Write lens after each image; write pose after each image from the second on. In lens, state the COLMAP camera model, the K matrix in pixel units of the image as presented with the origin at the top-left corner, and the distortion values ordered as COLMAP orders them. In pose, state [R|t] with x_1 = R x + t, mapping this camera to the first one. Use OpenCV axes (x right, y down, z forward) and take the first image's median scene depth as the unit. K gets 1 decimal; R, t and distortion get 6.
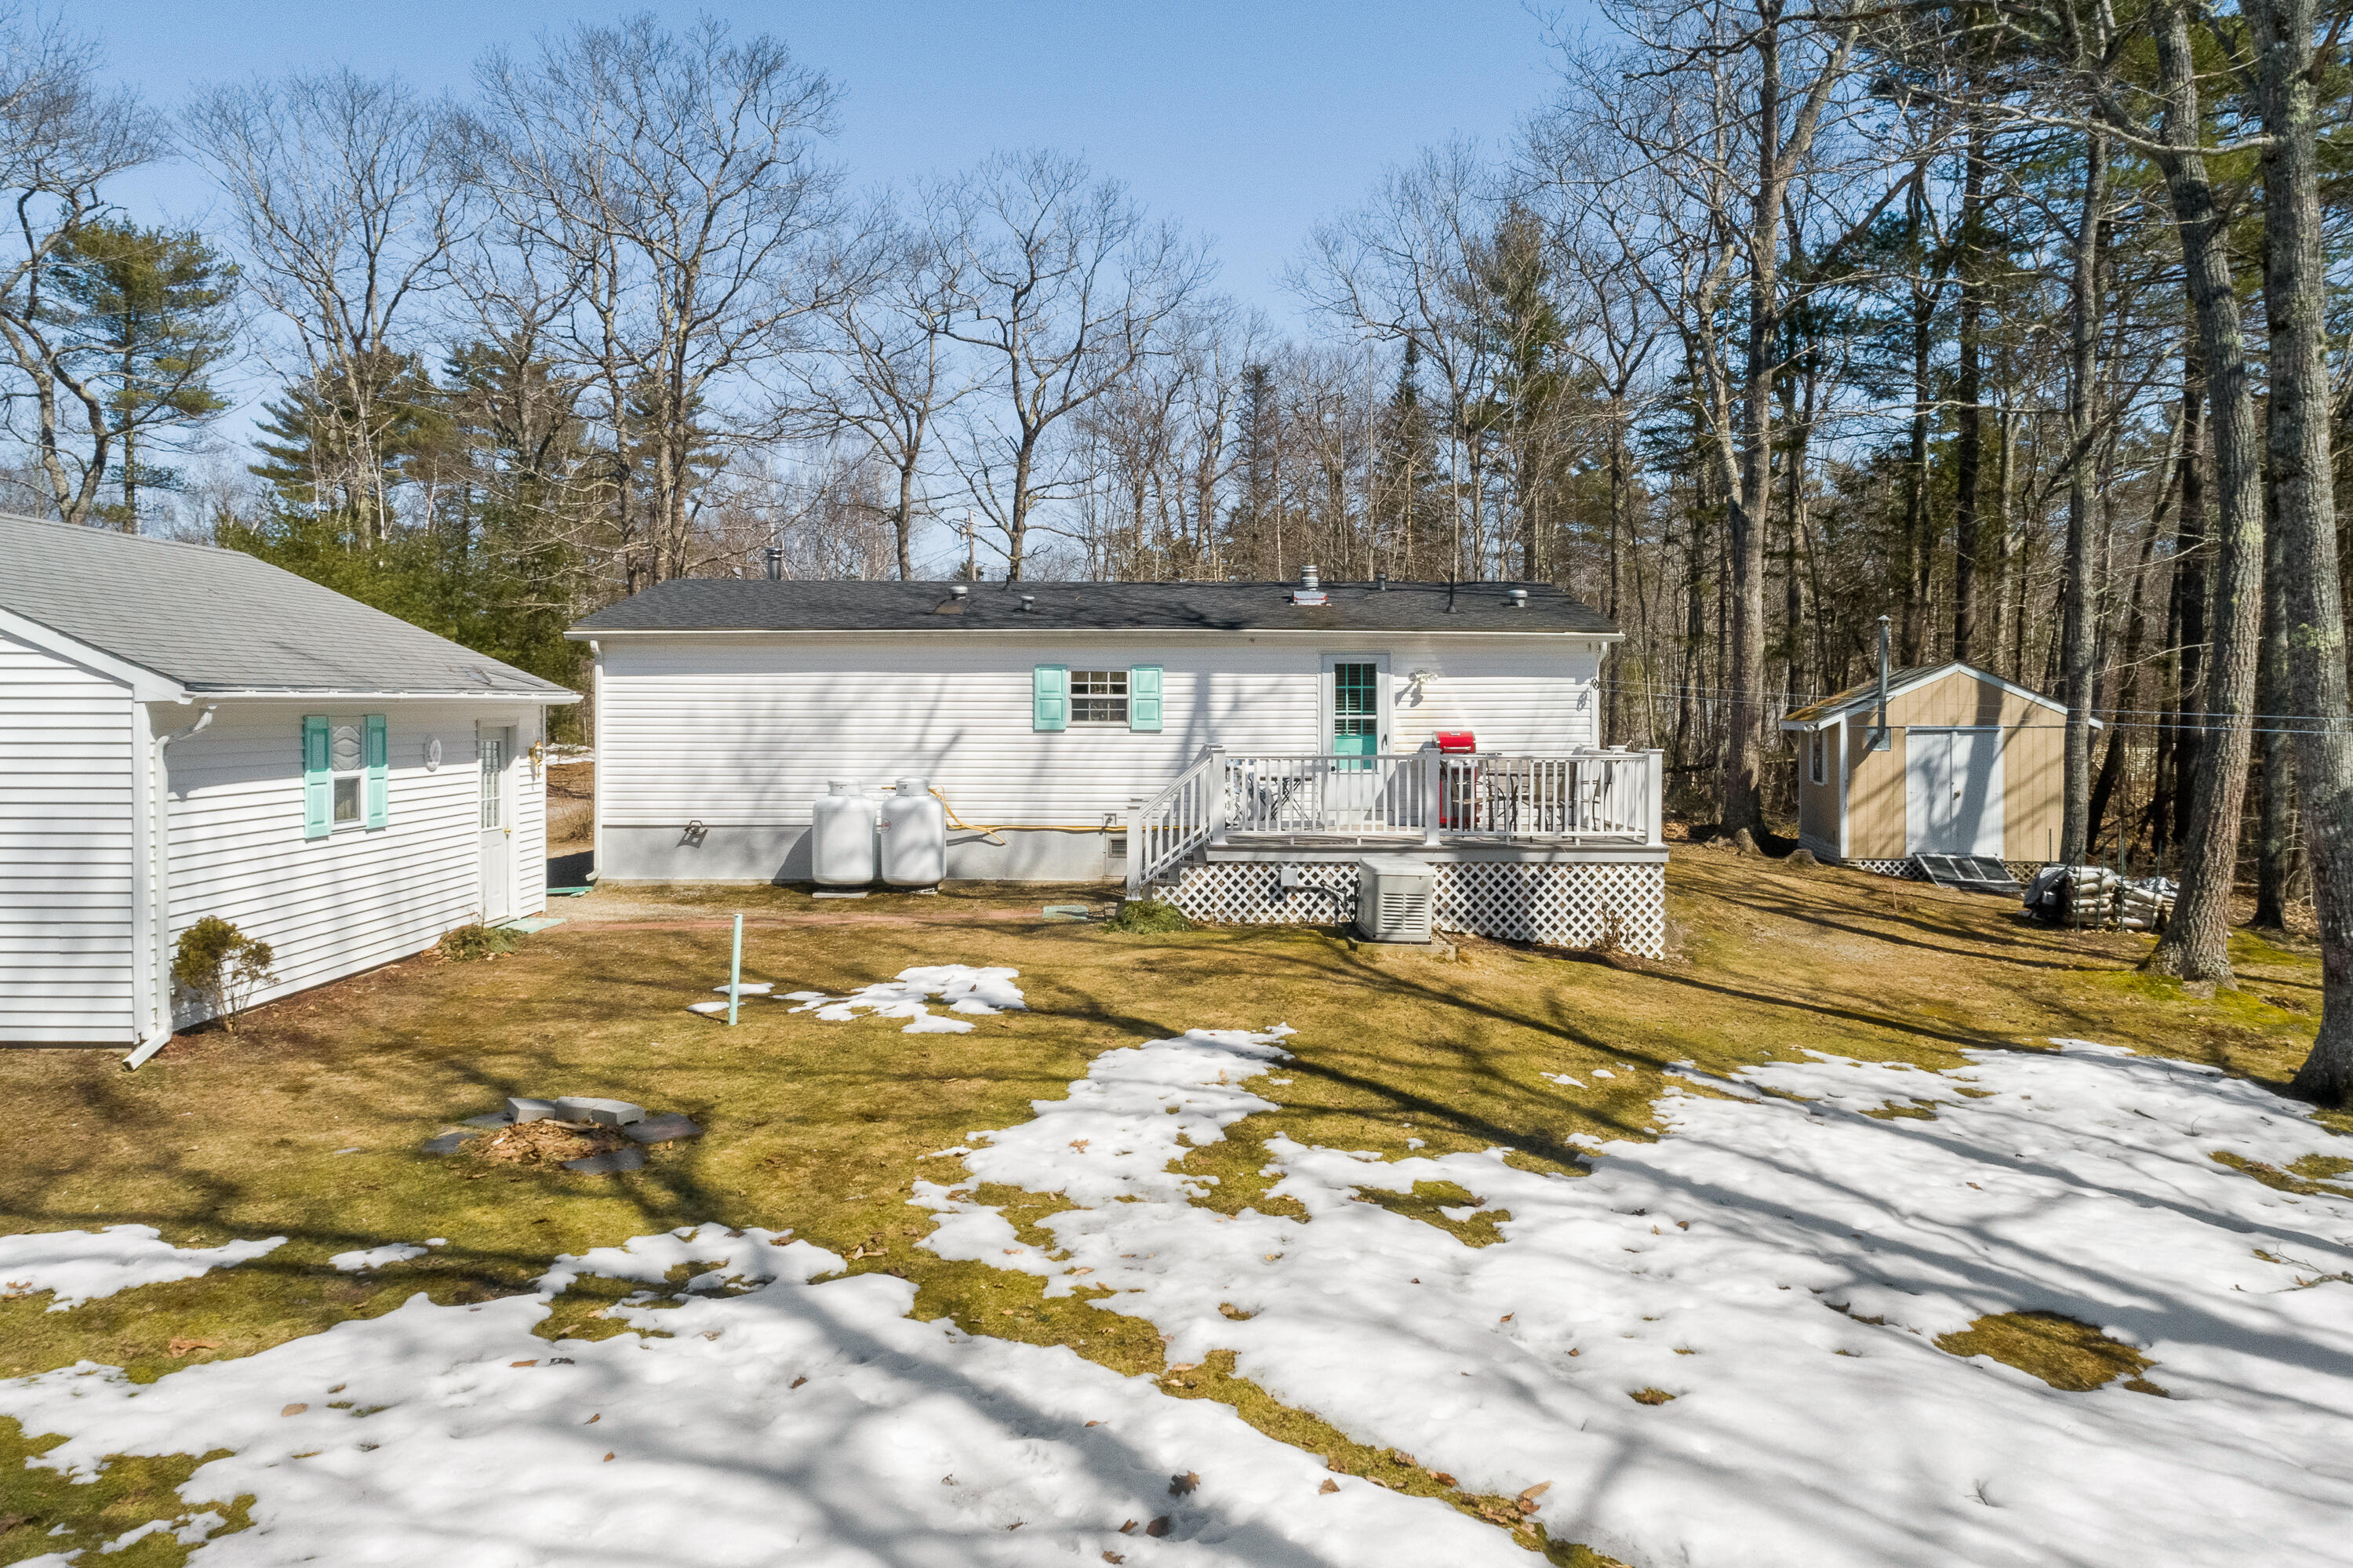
lens RADIAL K [[1732.4, 0, 1169.6], [0, 1732.4, 728.2], [0, 0, 1]] dist [-0.001692, -0.004717]
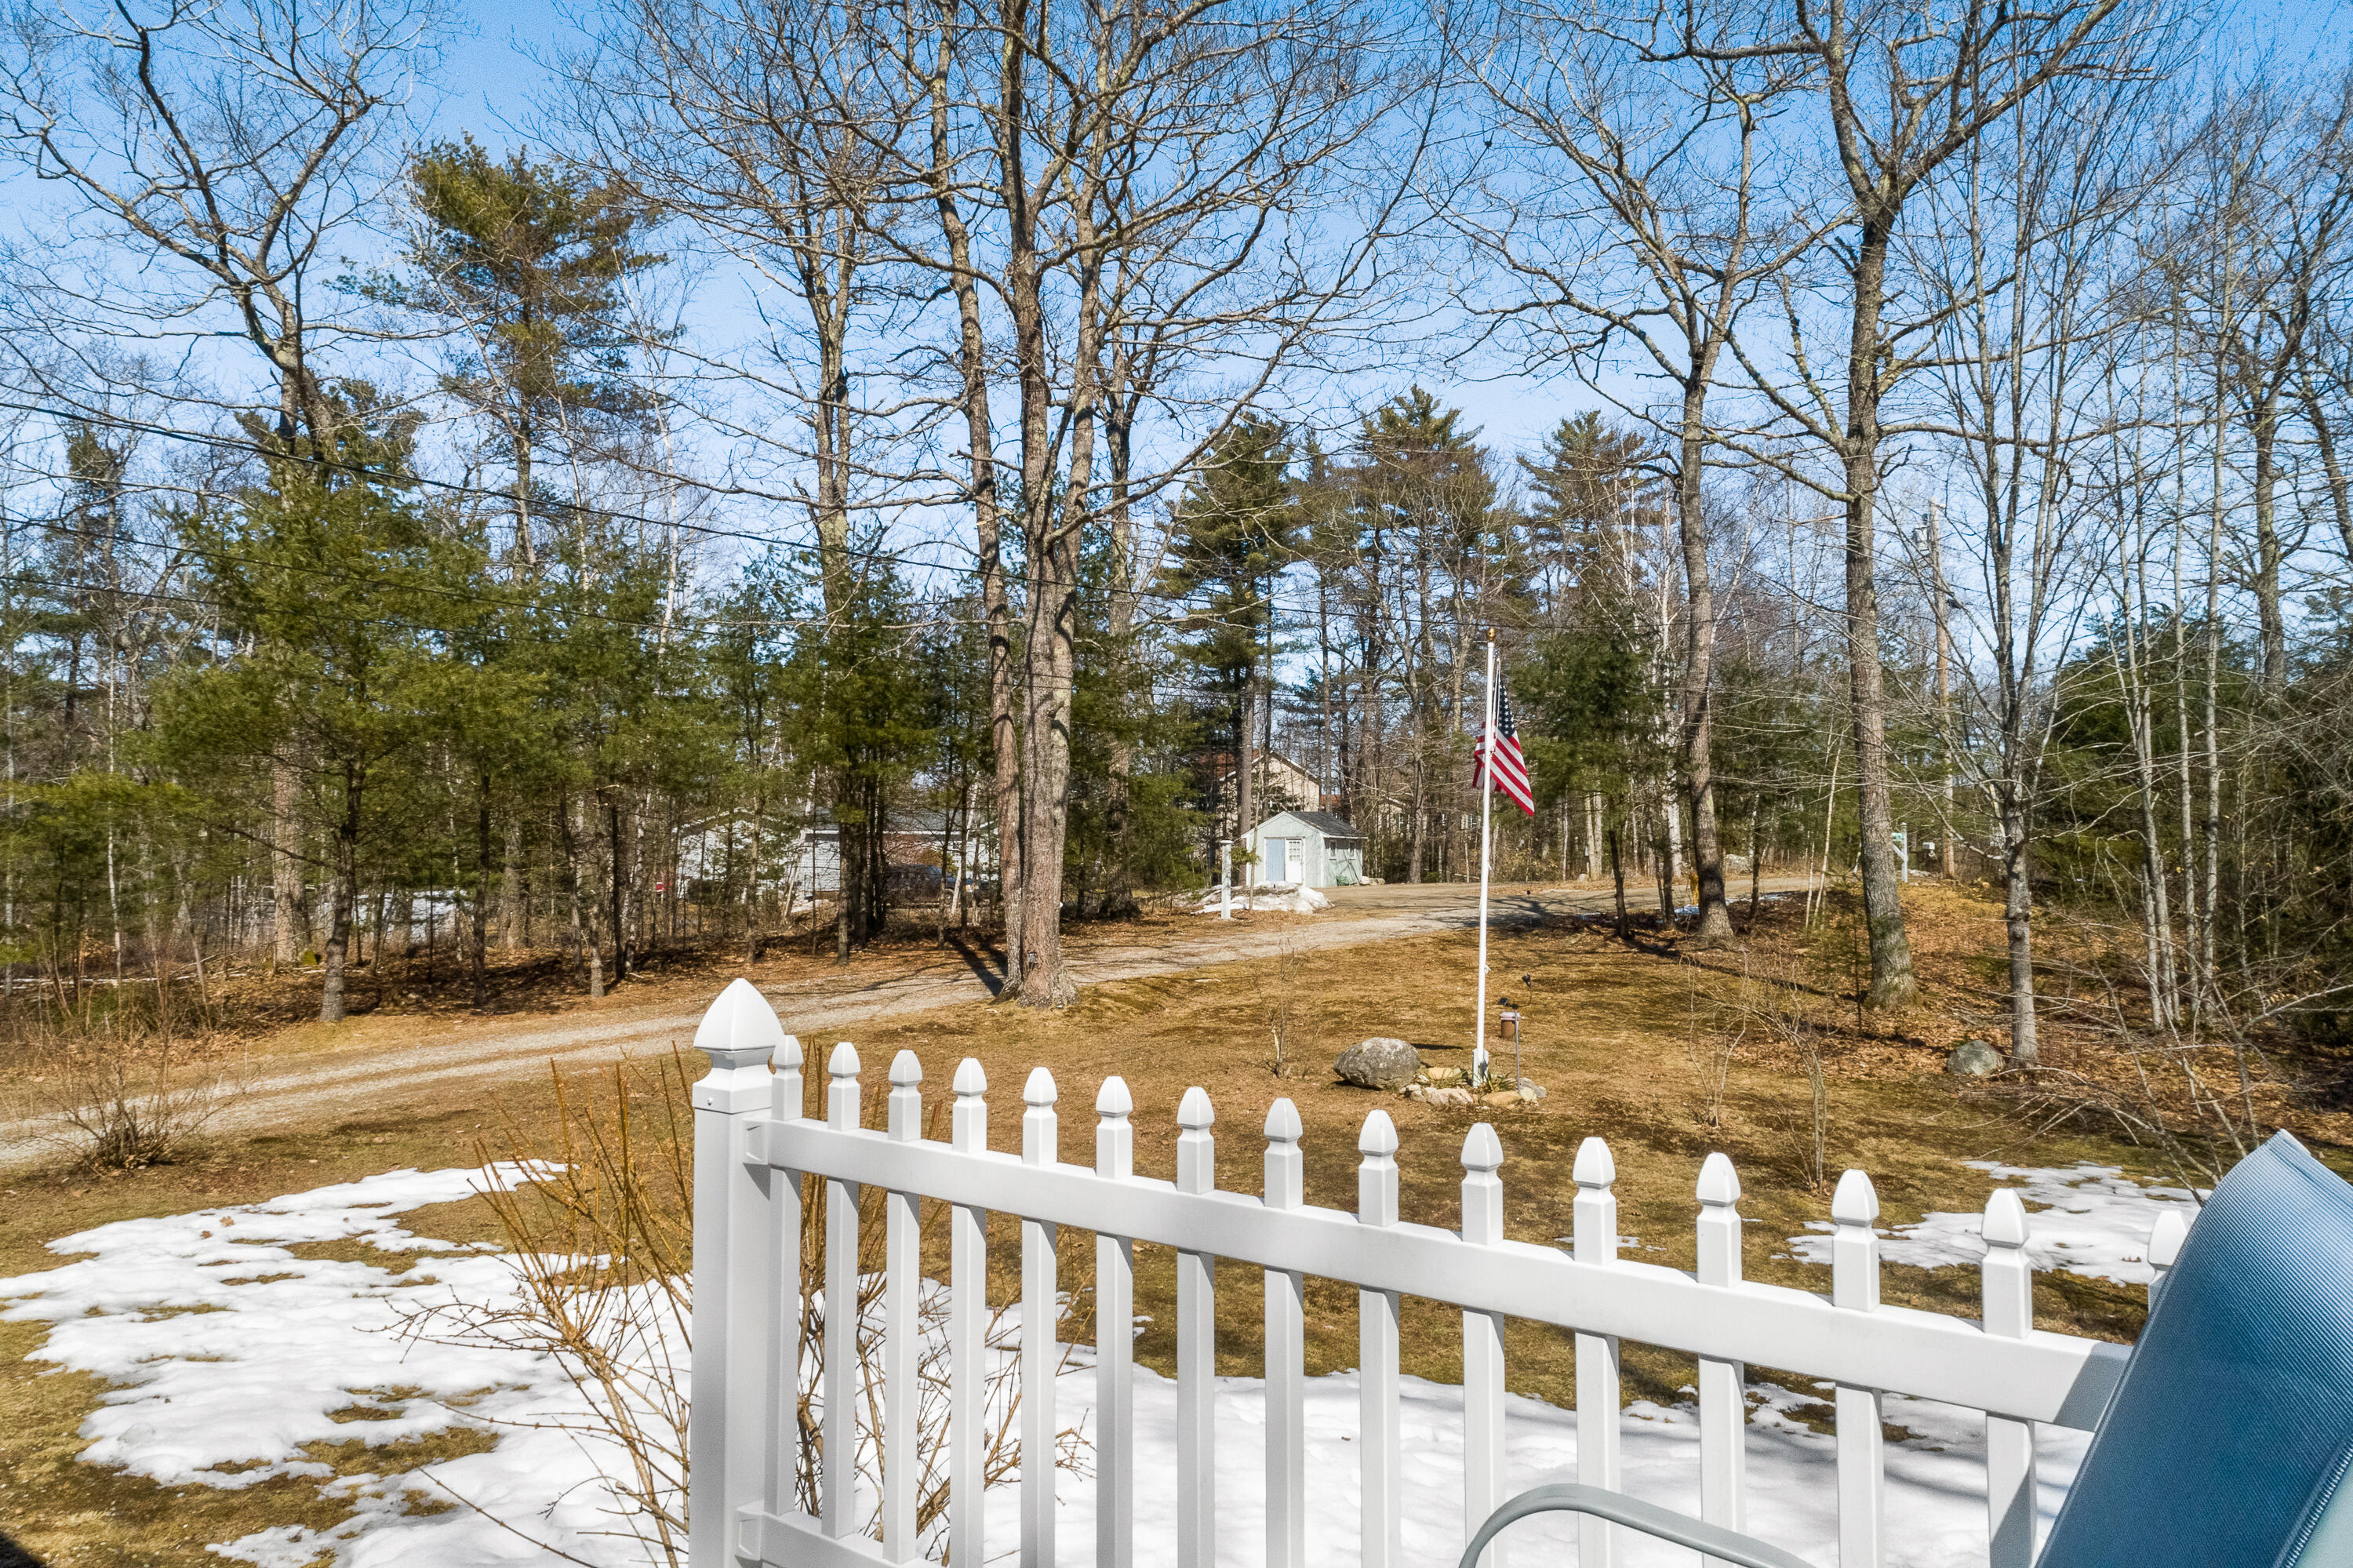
lens RADIAL K [[1614.2, 0, 1176.5], [0, 1614.2, 784.0], [0, 0, 1]] dist [0.001532, 0.005051]
pose [[0.779053, -0.020379, -0.626627, 0.097682], [-0.008479, 0.999038, -0.043032, -0.001159], [0.626901, 0.038838, 0.778131, 1.373600]]
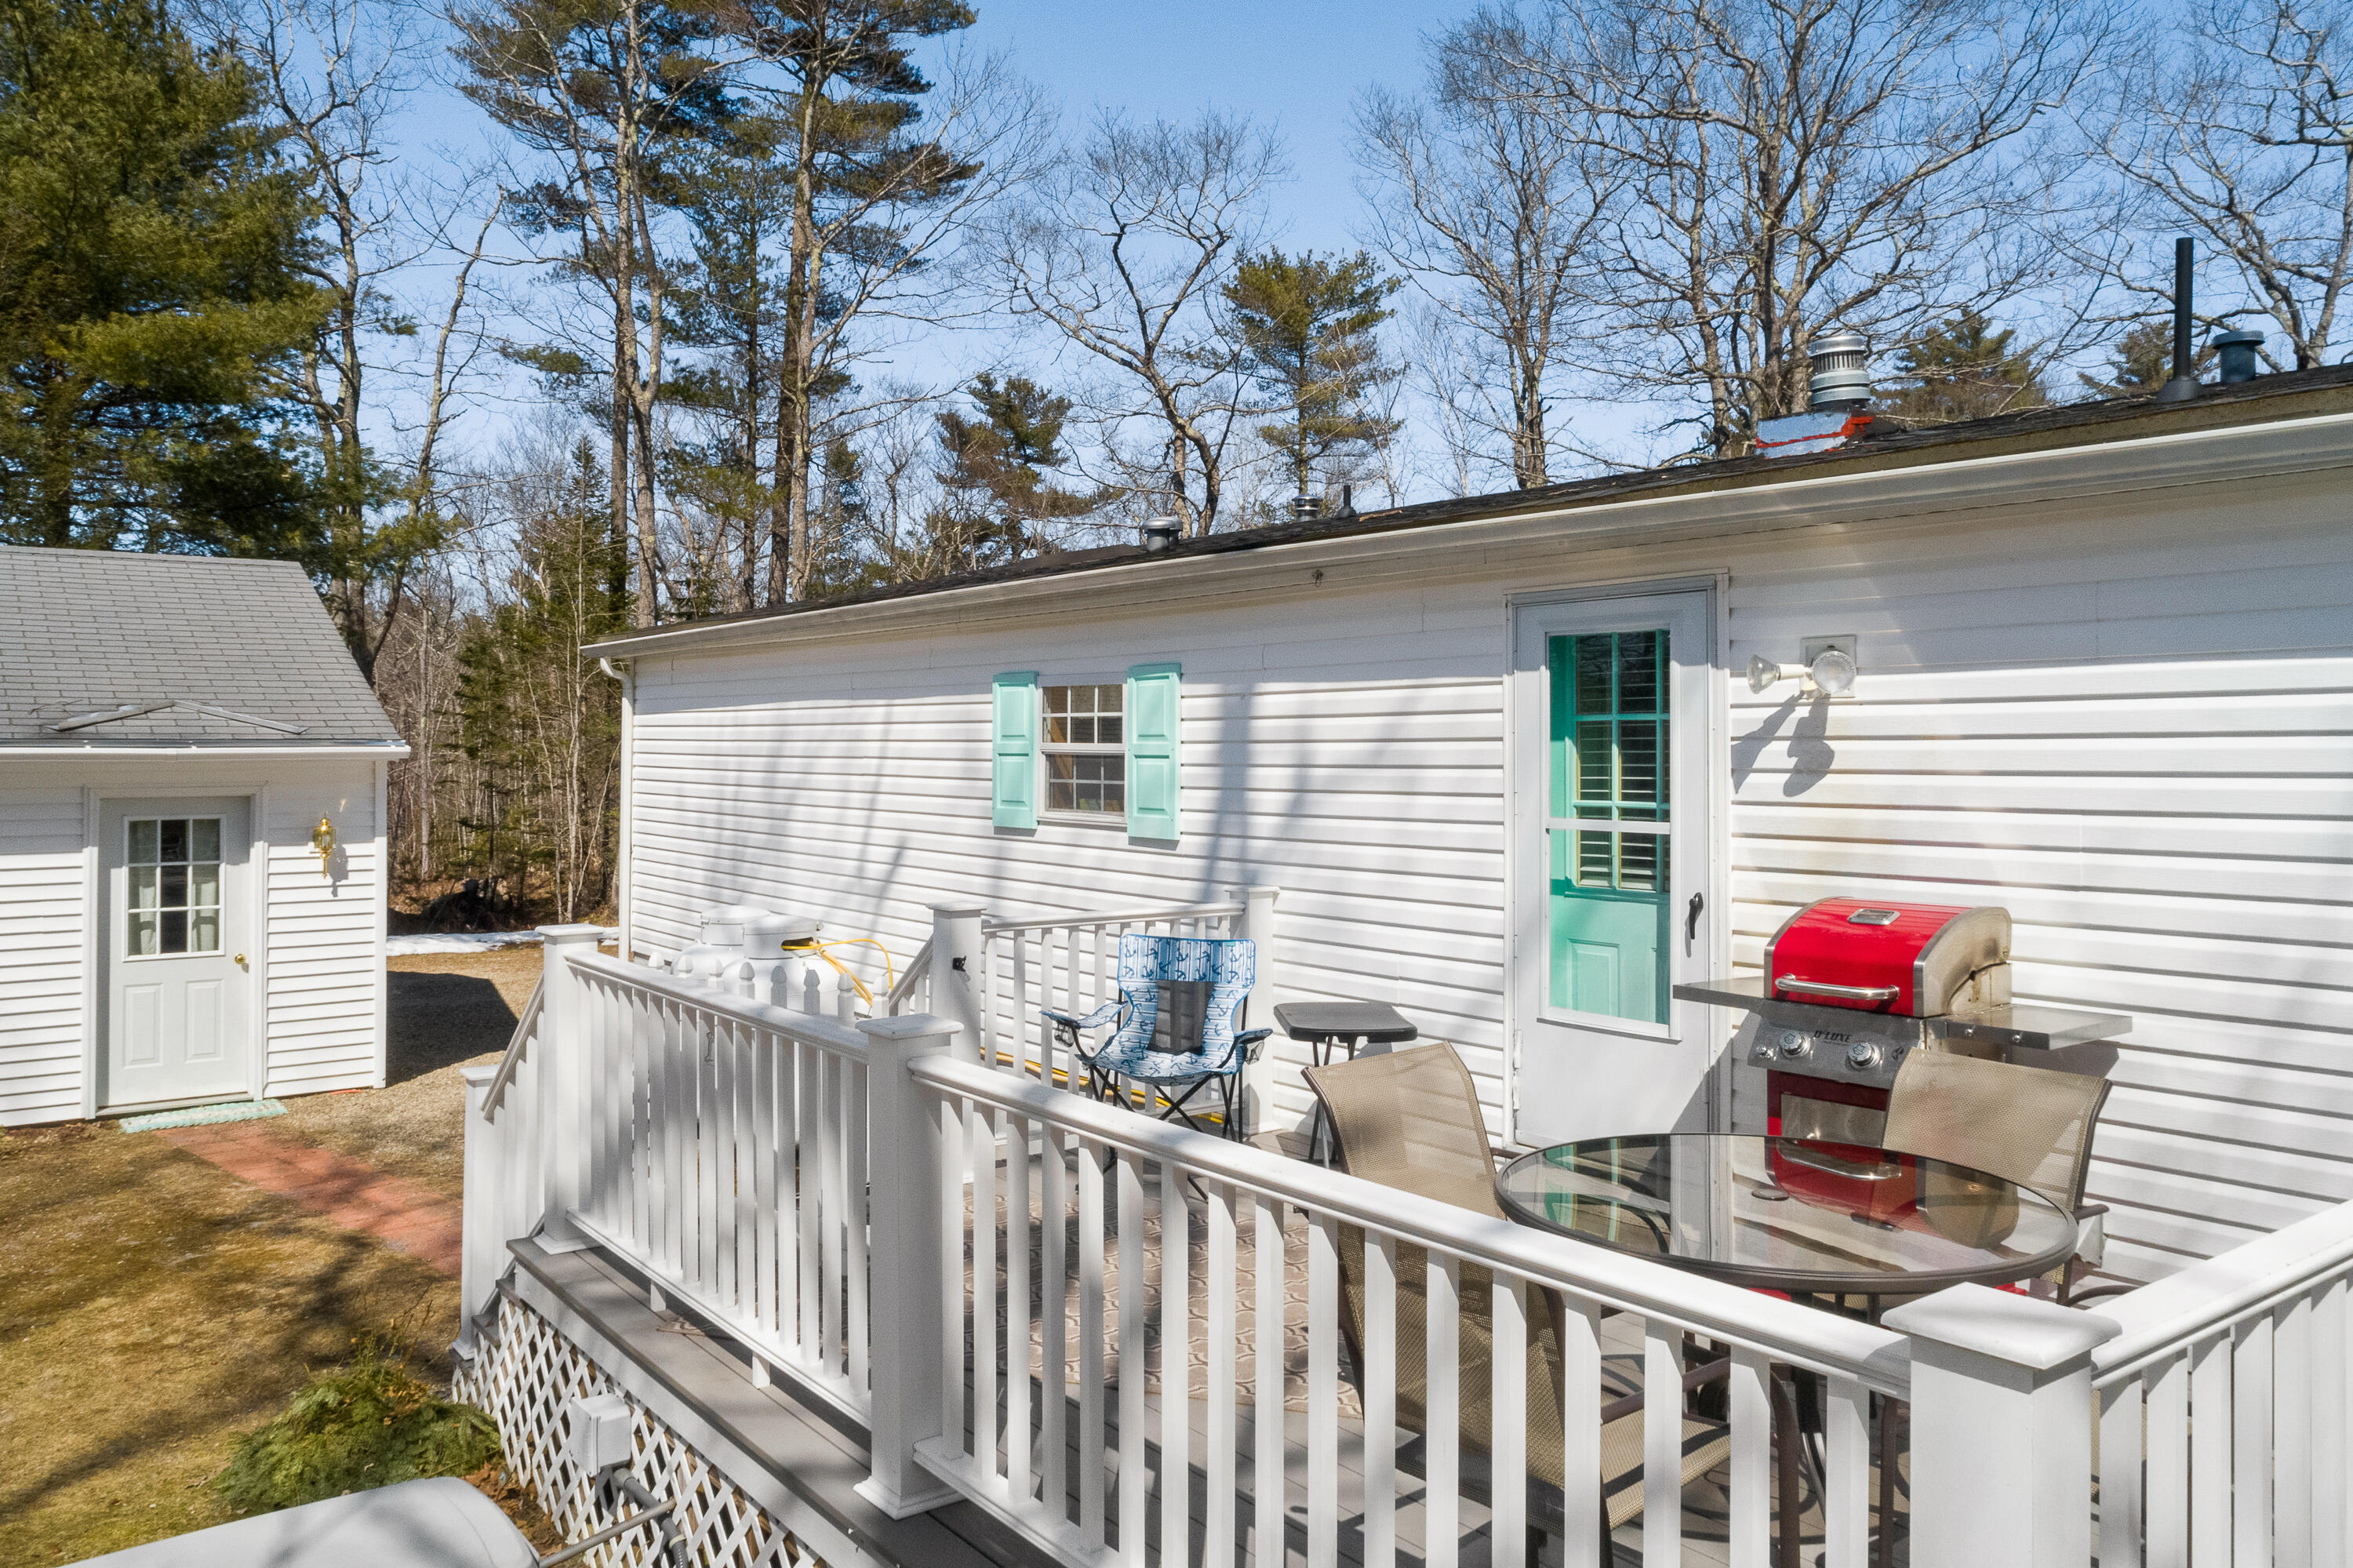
lens RADIAL K [[1732.4, 0, 1169.6], [0, 1732.4, 728.2], [0, 0, 1]] dist [-0.001692, -0.004717]
pose [[0.600457, -0.007373, -0.799623, 0.285962], [-0.011459, 0.999775, -0.017824, -0.016183], [0.799575, 0.019865, 0.600238, 0.777562]]
